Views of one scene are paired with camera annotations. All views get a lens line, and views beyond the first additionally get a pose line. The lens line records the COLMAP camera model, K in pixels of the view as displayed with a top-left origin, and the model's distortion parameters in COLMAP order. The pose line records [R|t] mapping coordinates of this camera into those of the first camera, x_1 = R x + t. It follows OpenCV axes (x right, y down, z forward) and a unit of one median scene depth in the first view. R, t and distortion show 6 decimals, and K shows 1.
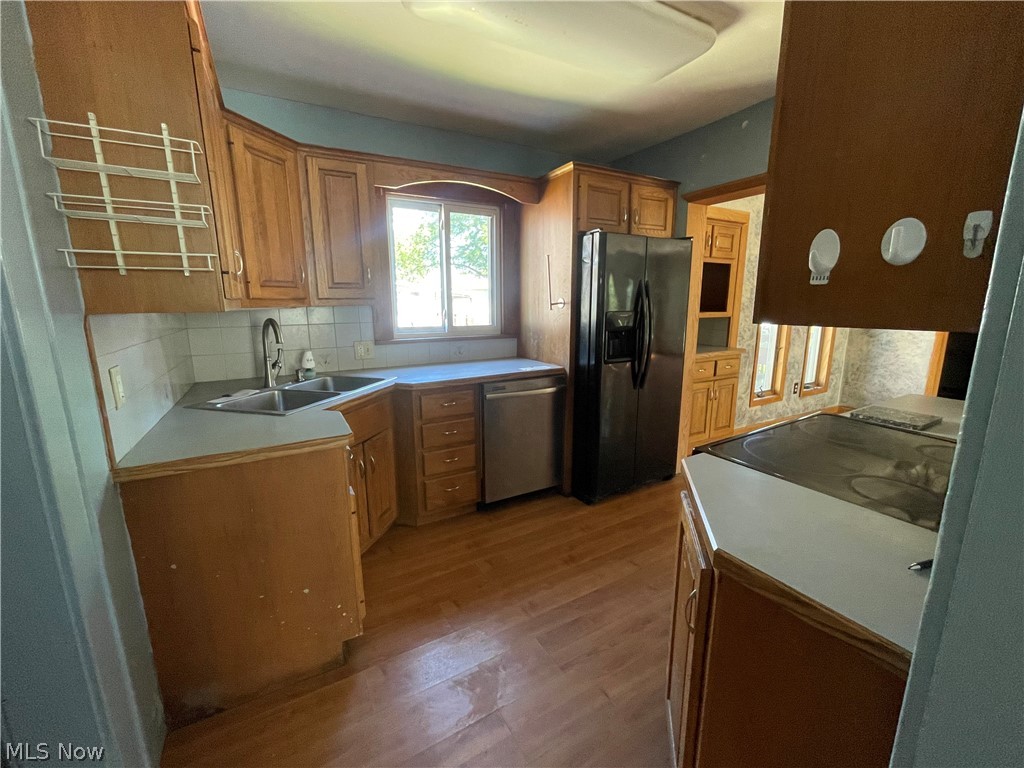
lens RADIAL K [[416.7, 0, 505.8], [0, 416.7, 384.3], [0, 0, 1]] dist [-0.004362, 0.000129]
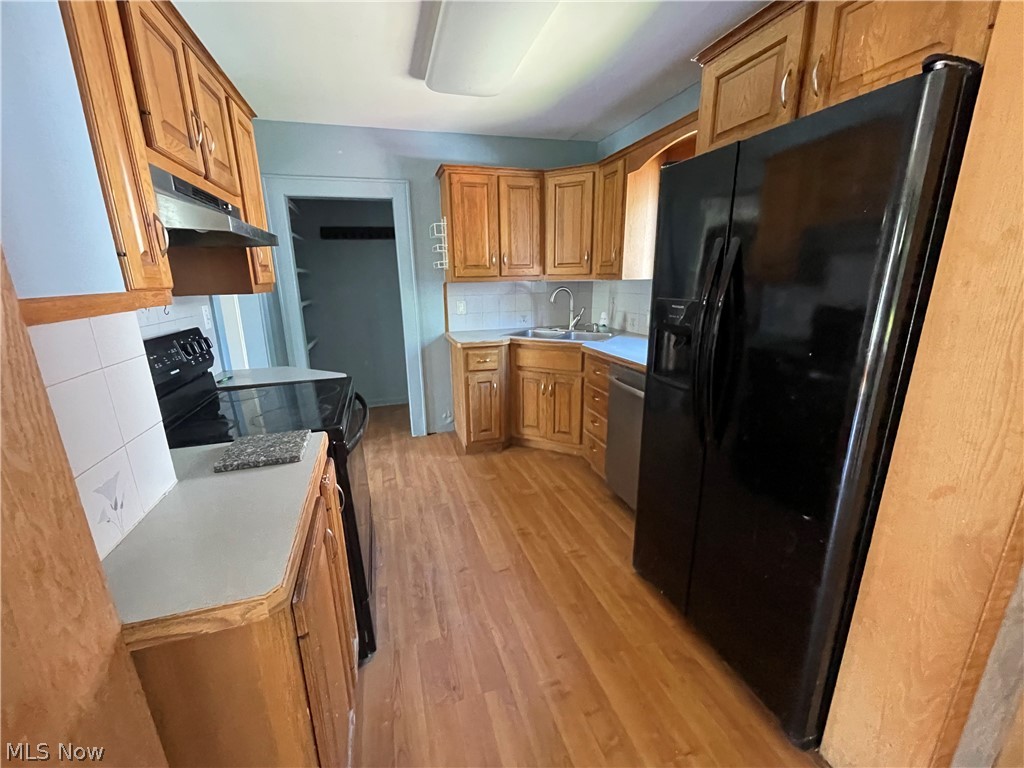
lens RADIAL K [[416.7, 0, 505.8], [0, 416.7, 384.3], [0, 0, 1]] dist [-0.004362, 0.000129]
pose [[-0.208933, 0.258806, -0.943062, 1.018222], [-0.172517, 0.939467, 0.296041, -0.218942], [0.962593, 0.224547, -0.151637, 1.004188]]
